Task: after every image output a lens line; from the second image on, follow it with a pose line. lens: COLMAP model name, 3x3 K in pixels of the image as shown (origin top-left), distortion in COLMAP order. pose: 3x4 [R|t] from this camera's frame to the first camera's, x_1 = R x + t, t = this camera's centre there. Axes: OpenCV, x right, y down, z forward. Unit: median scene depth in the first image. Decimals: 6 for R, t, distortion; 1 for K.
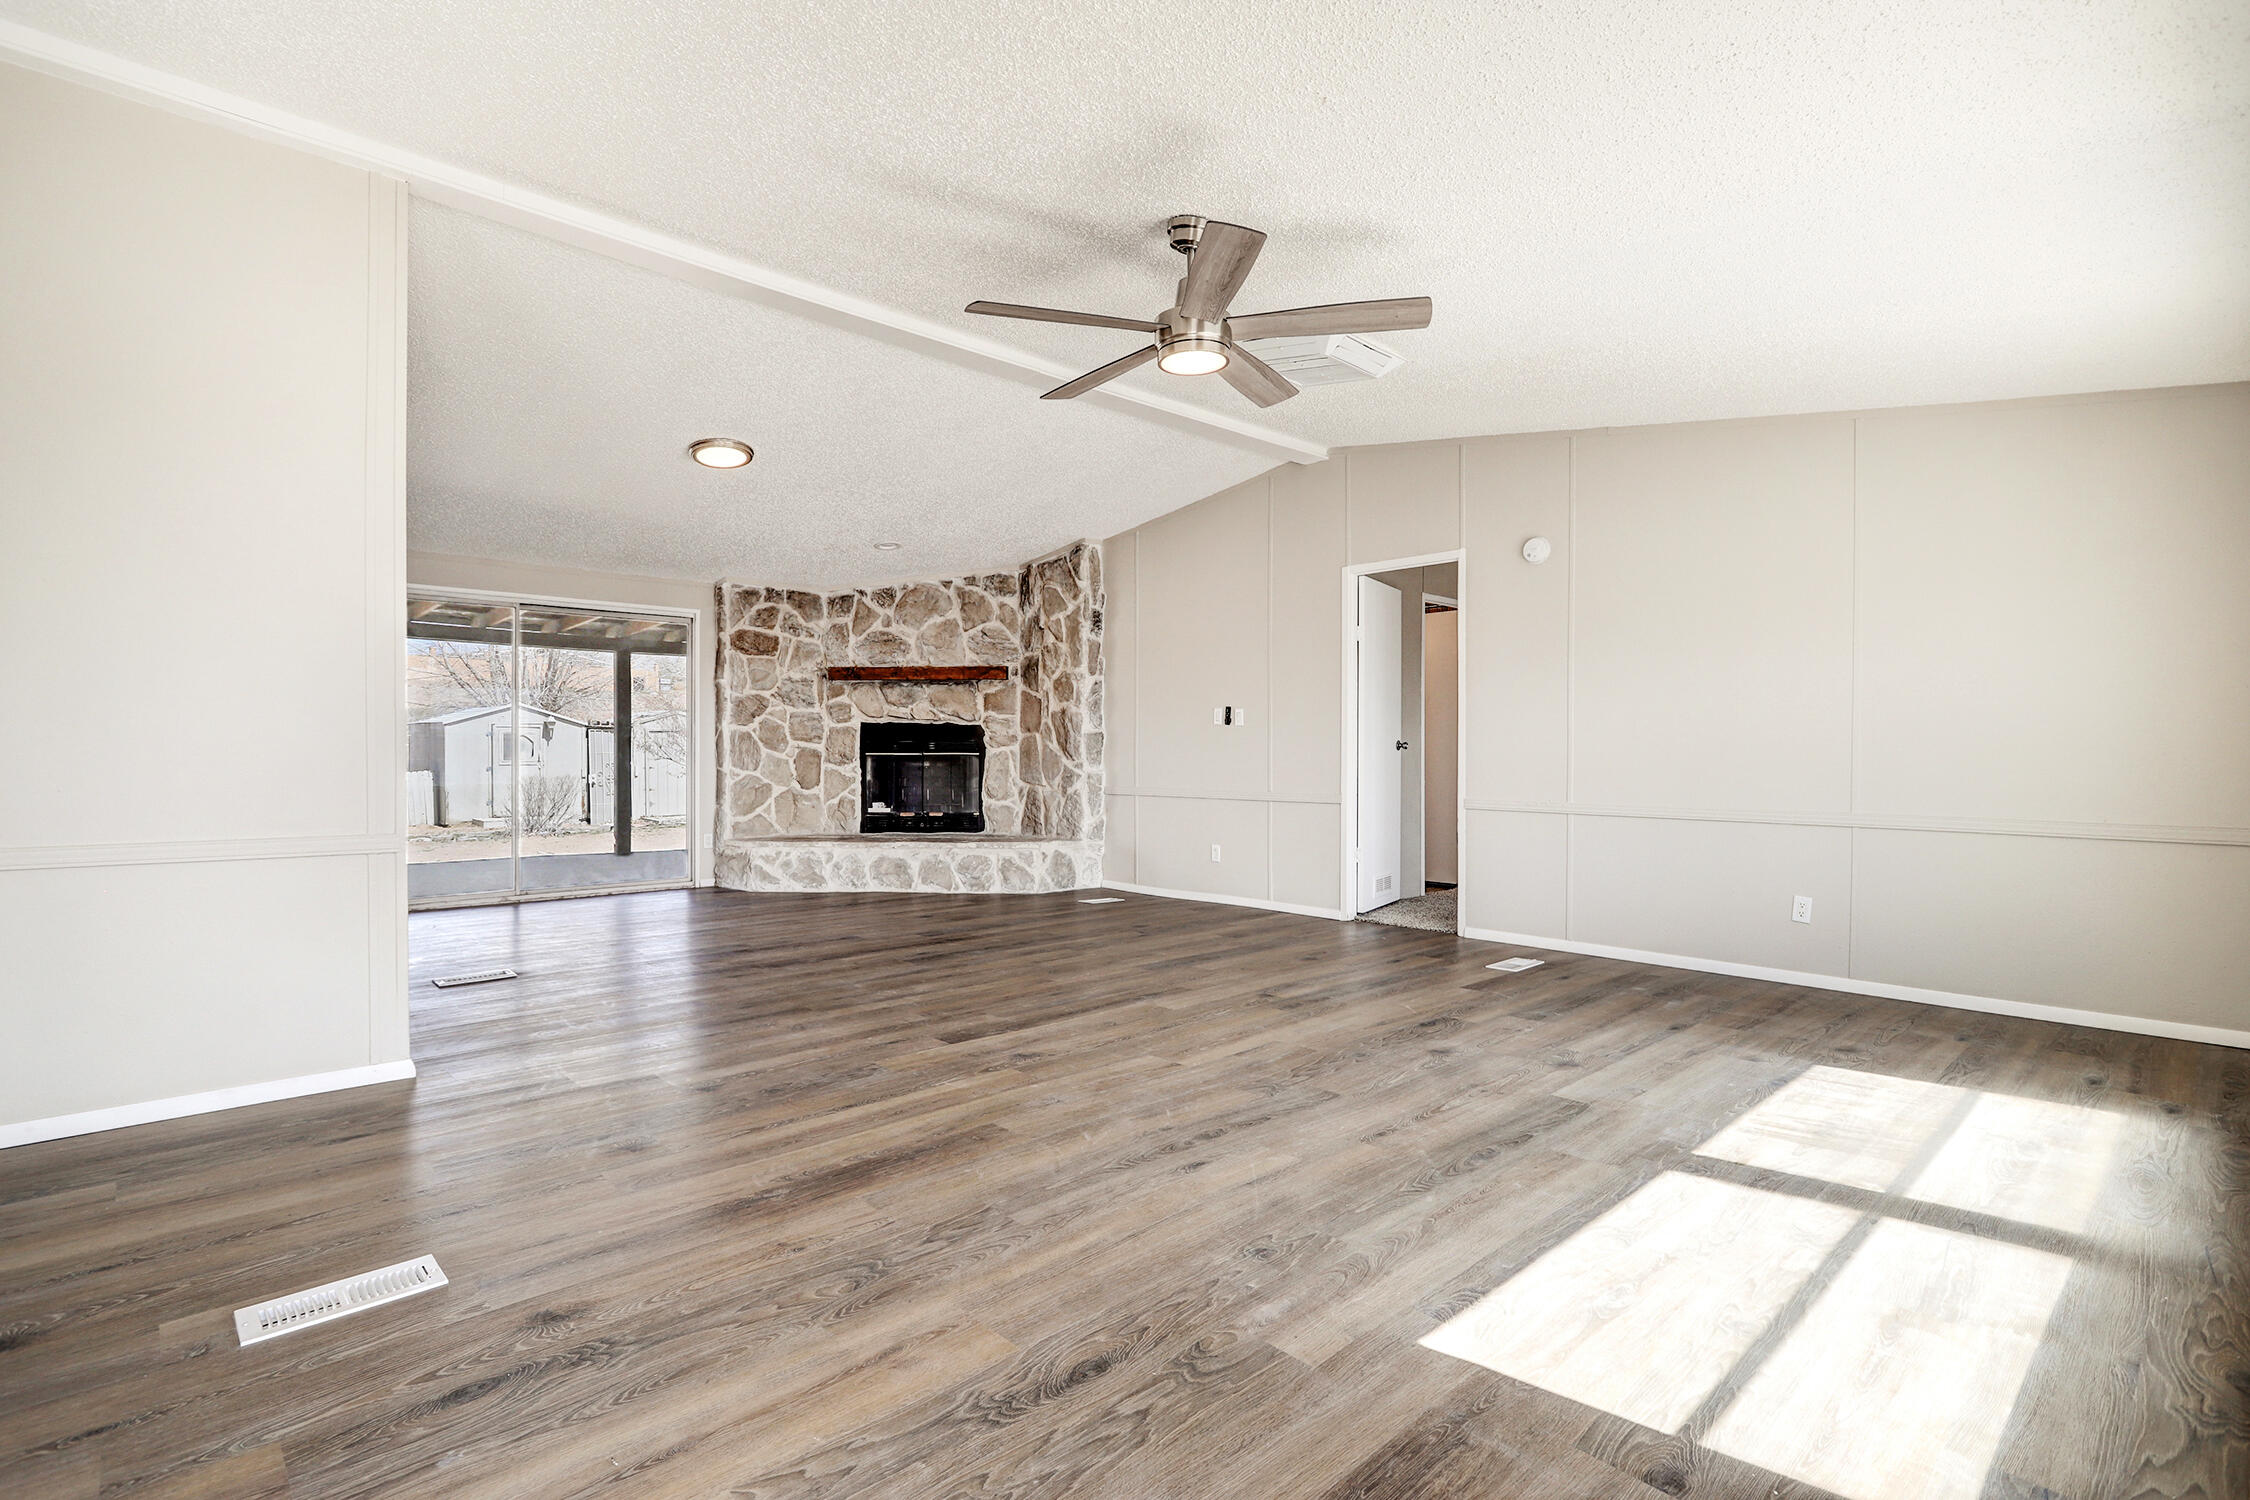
lens RADIAL K [[1058.3, 0, 1112.7], [0, 1058.3, 761.3], [0, 0, 1]] dist [-0.005772, 0.003925]
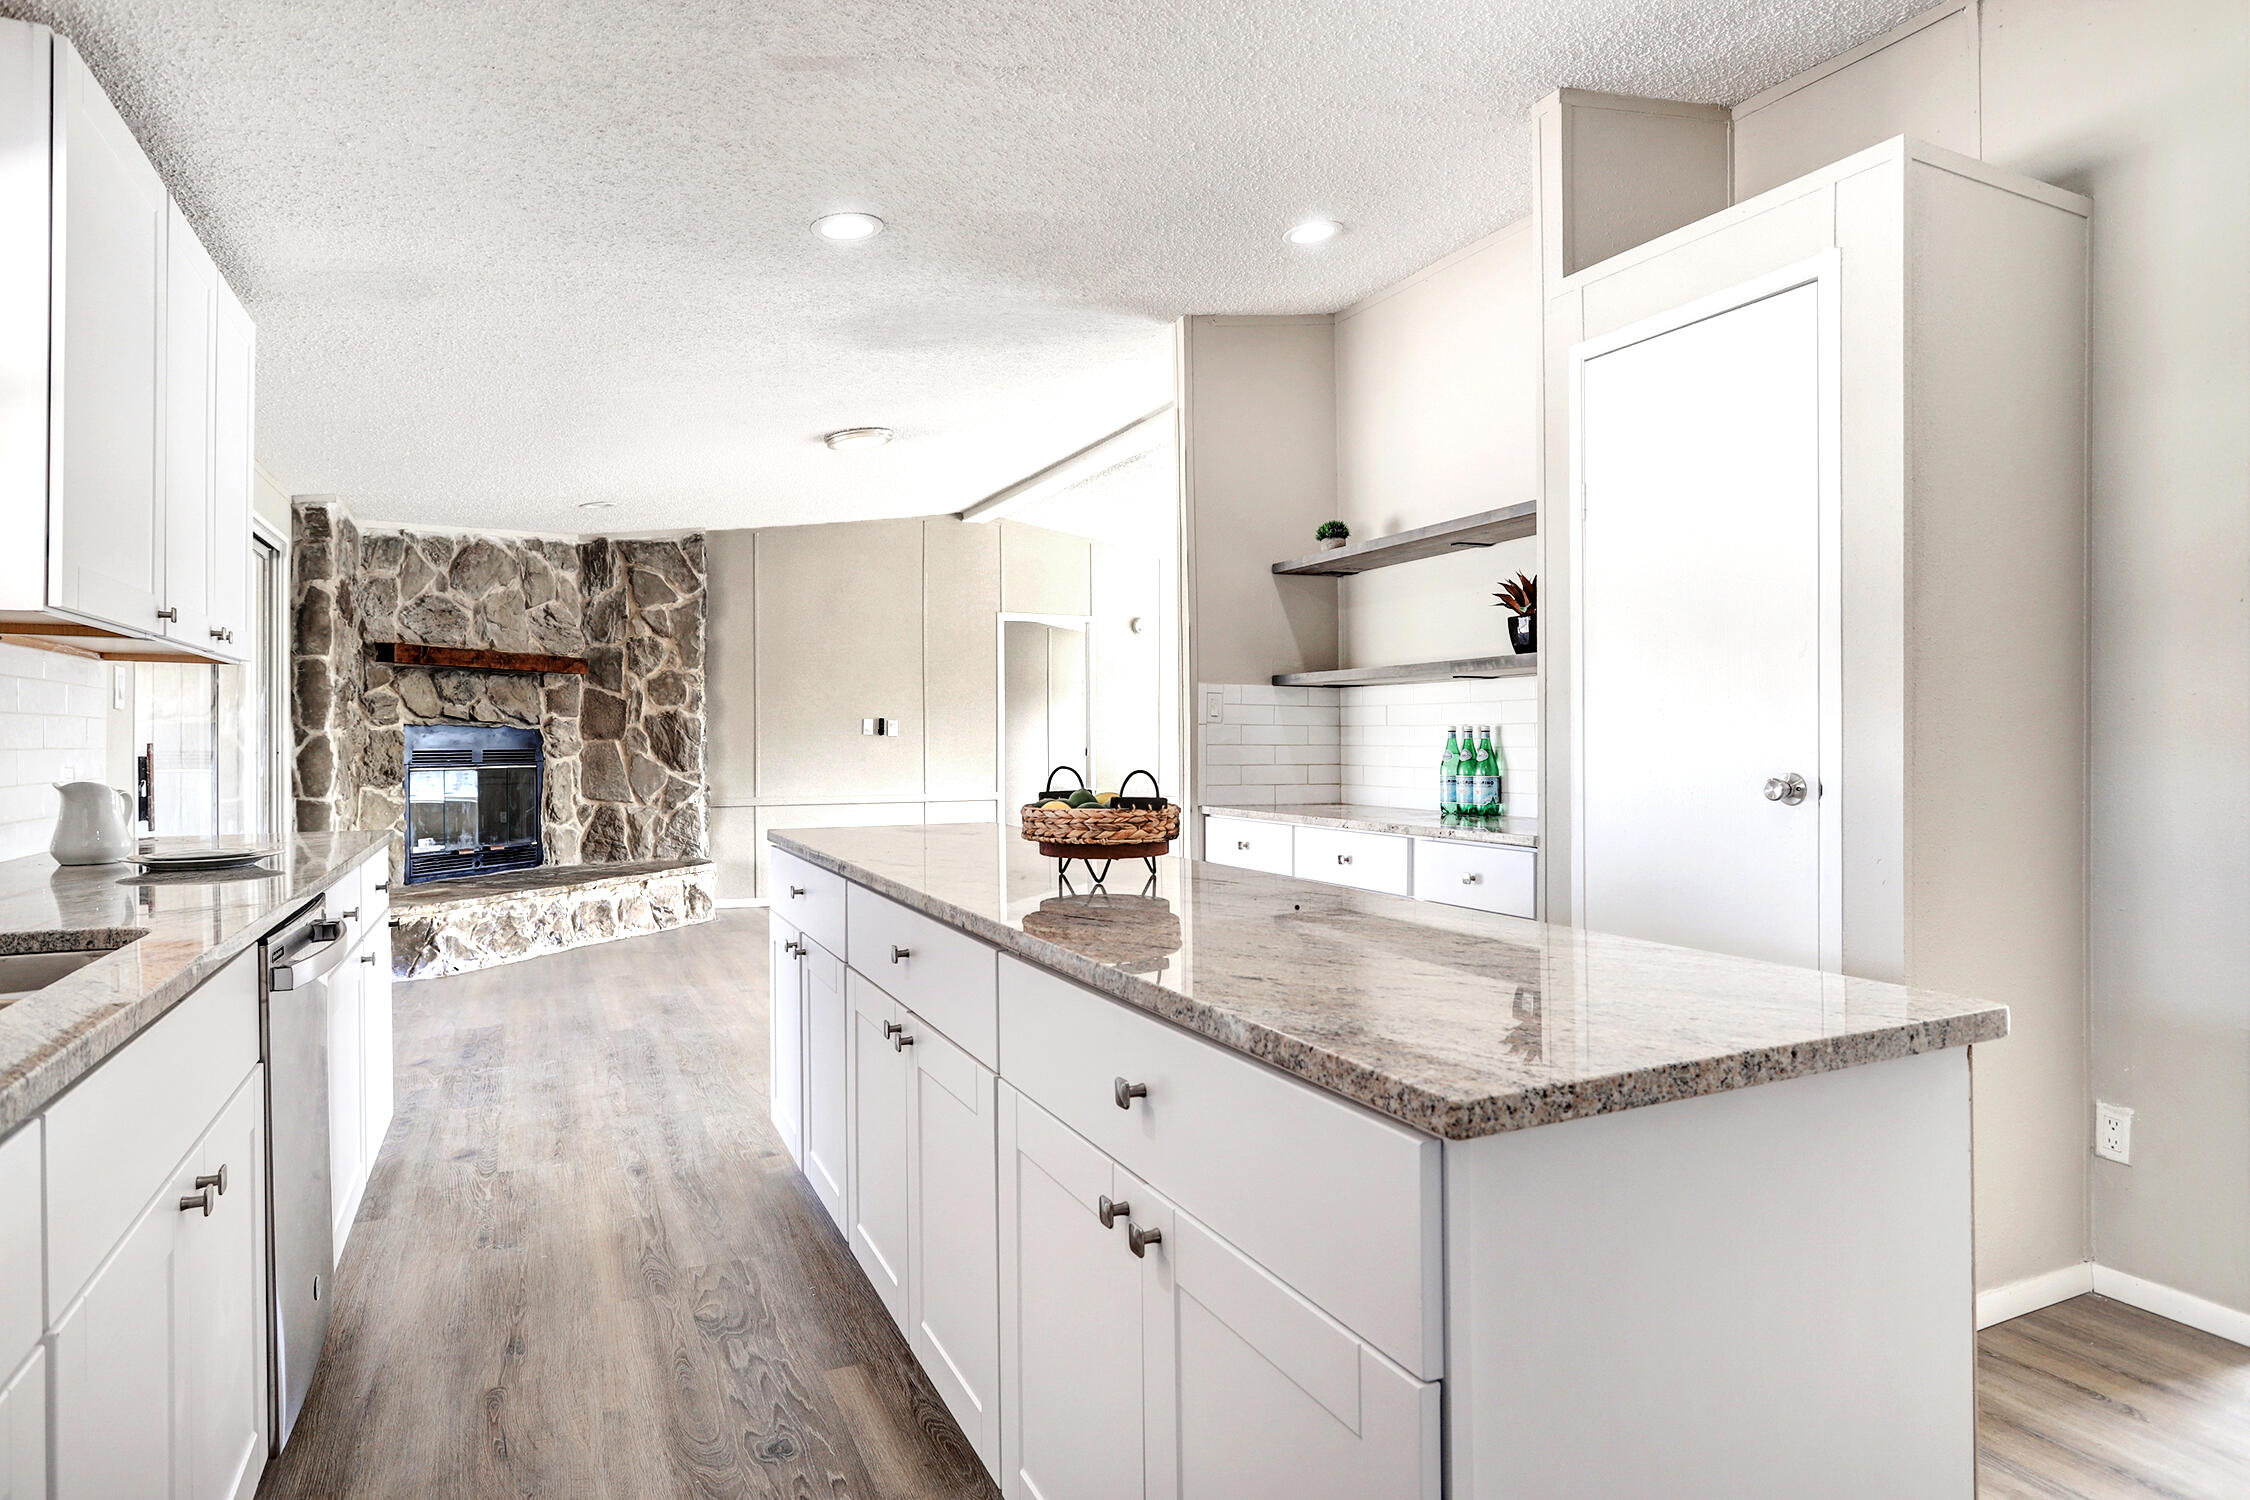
lens RADIAL K [[1245.3, 0, 1120.0], [0, 1245.3, 734.0], [0, 0, 1]] dist [-0.003010, -0.000321]
pose [[0.301115, 0.003266, 0.953582, -0.927494], [0.011087, 0.999915, -0.006925, -0.021045], [-0.953524, 0.012657, 0.301053, 0.331237]]
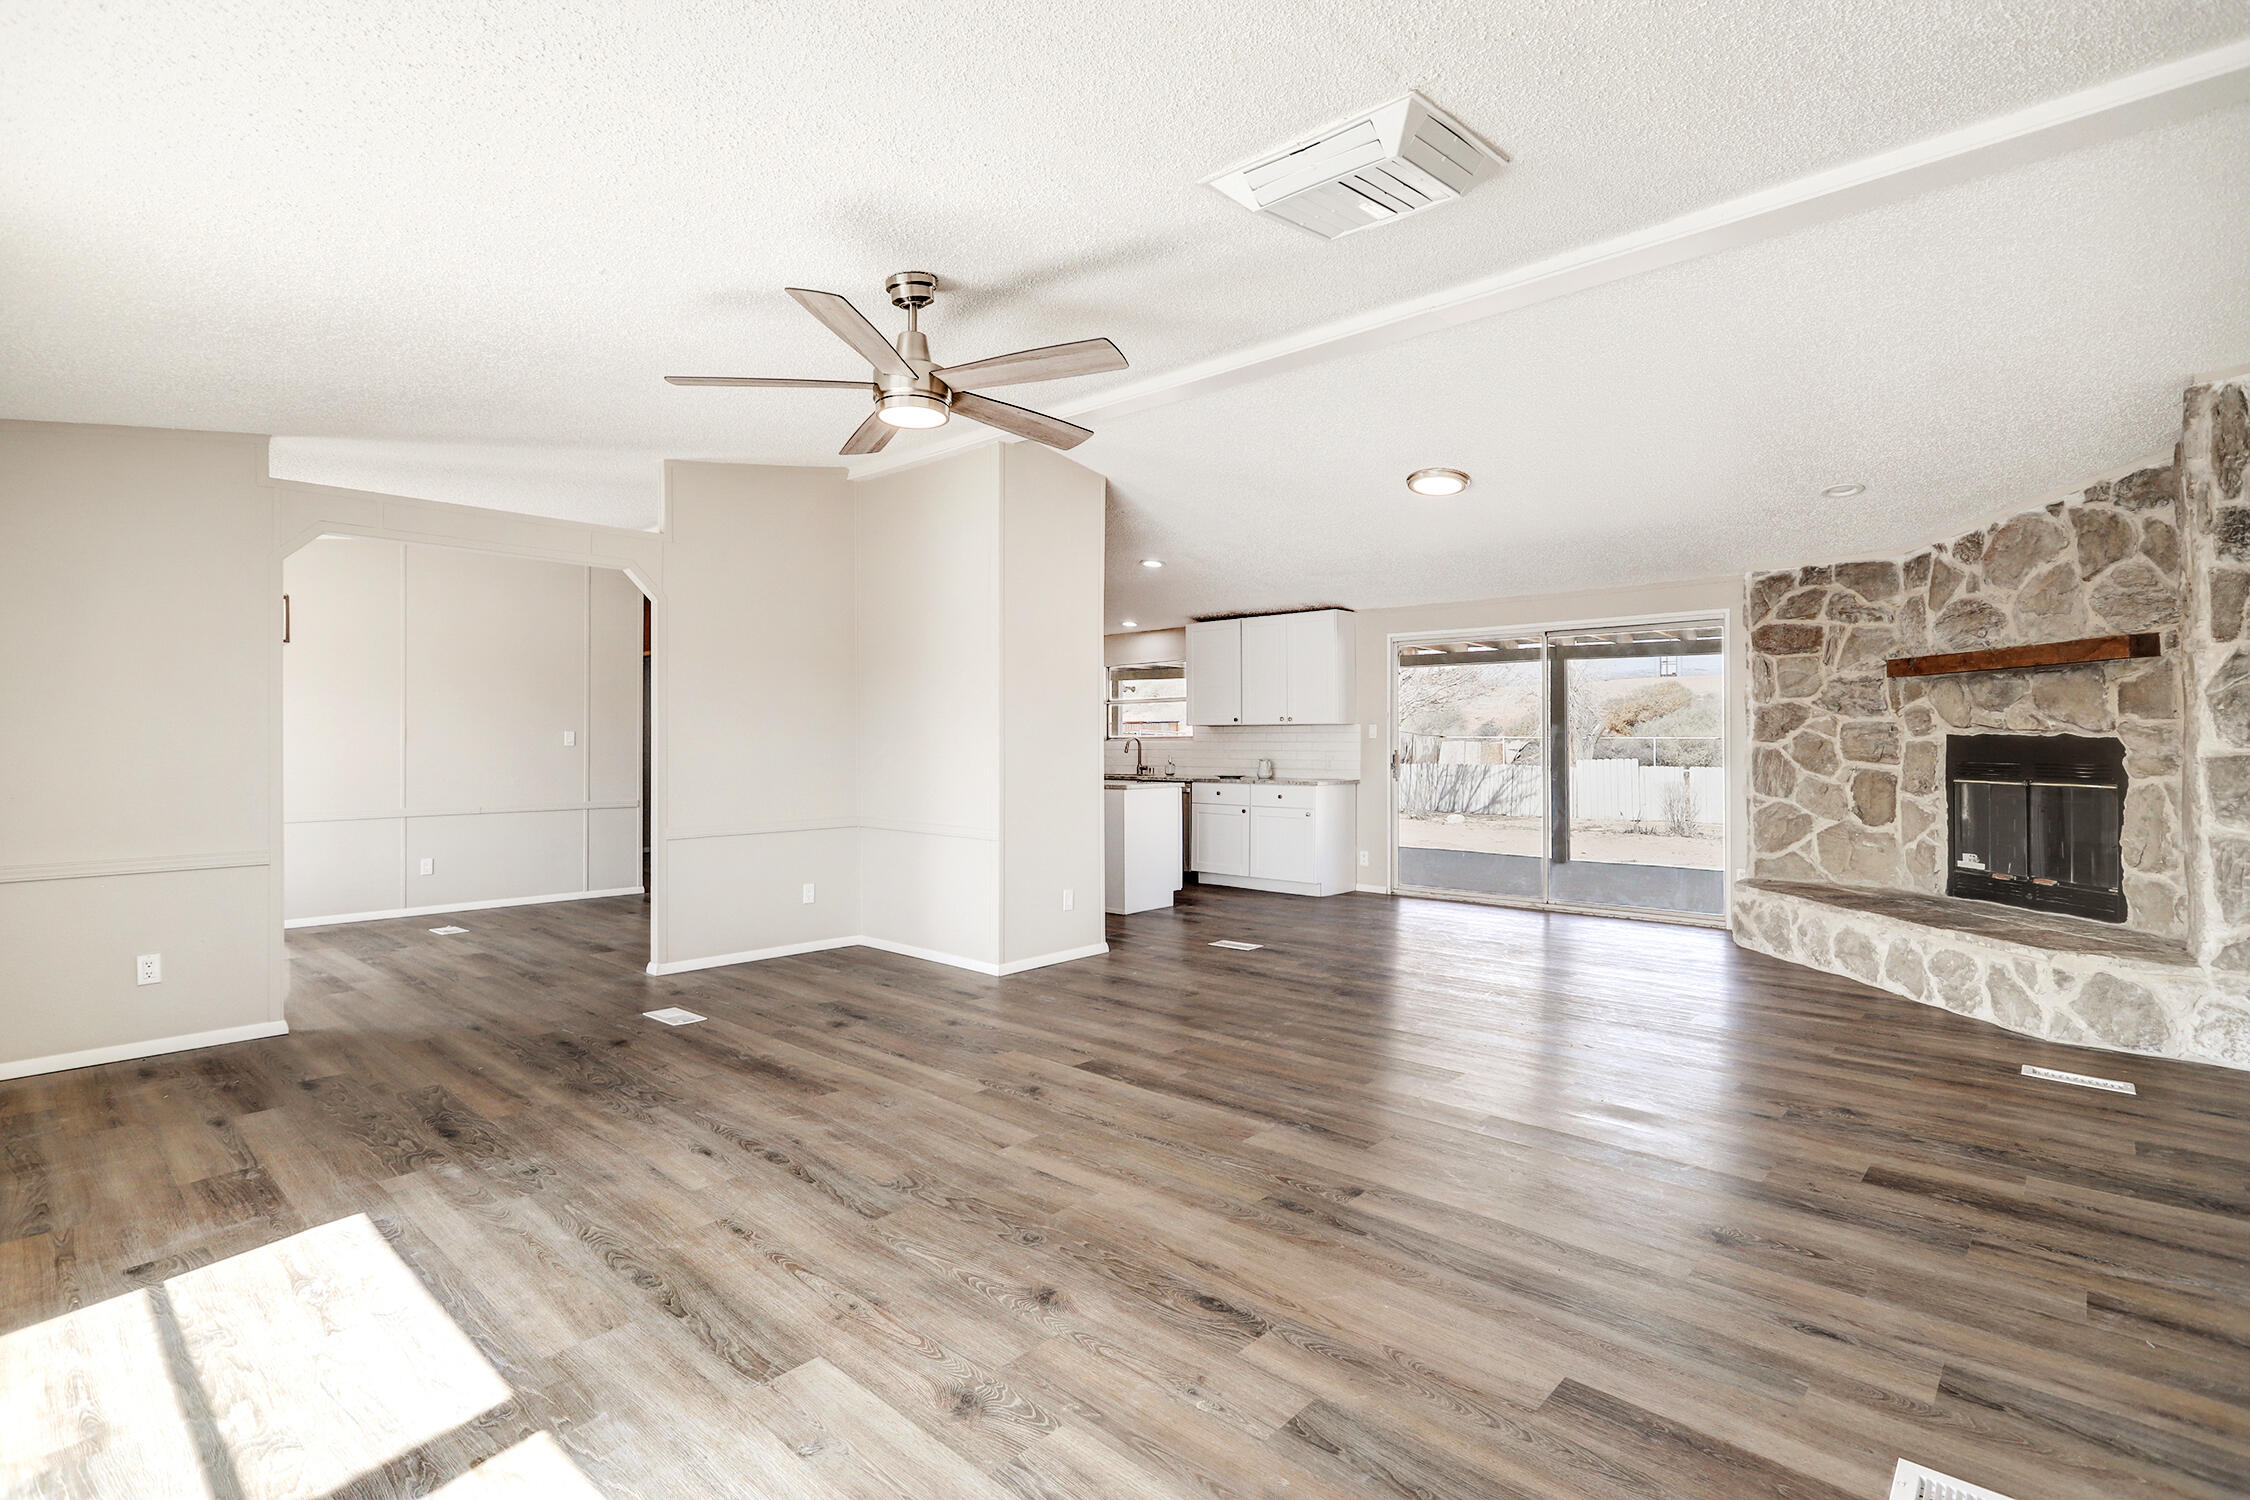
lens RADIAL K [[1058.3, 0, 1136.3], [0, 1058.3, 729.8], [0, 0, 1]] dist [-0.005772, 0.003925]
pose [[0.091344, -0.013644, -0.995726, 0.425728], [-0.006891, 0.999874, -0.014333, -0.028283], [0.995796, 0.008171, 0.091238, 0.438001]]
